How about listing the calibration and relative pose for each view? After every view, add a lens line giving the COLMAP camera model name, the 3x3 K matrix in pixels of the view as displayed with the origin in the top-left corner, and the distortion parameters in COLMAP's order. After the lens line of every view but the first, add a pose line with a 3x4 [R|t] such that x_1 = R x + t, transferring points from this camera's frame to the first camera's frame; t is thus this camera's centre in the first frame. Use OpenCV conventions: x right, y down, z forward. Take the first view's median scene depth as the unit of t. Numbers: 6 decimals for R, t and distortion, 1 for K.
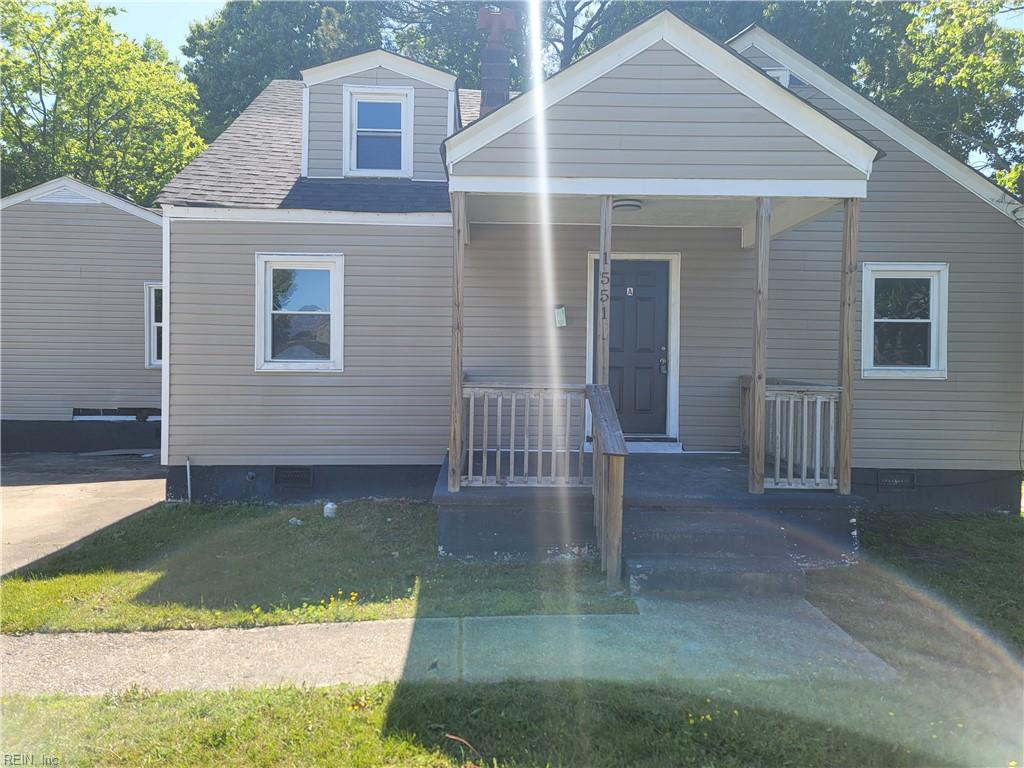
lens RADIAL K [[725.9, 0, 513.3], [0, 725.9, 386.4], [0, 0, 1]] dist [0.027946, -0.006298]
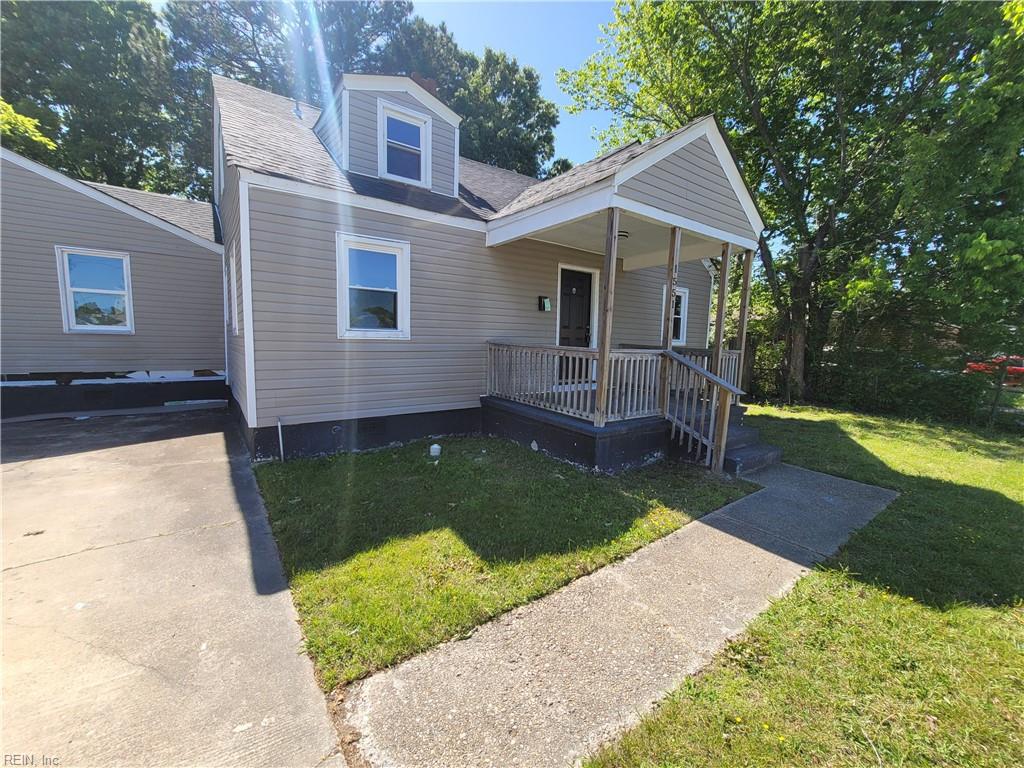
lens RADIAL K [[412.6, 0, 512.3], [0, 412.6, 386.6], [0, 0, 1]] dist [-0.008175, 0.001371]
pose [[0.843741, -0.050443, 0.534376, -0.470084], [0.000920, 0.995709, 0.092537, -0.004870], [-0.536750, -0.077586, 0.840166, 0.306231]]
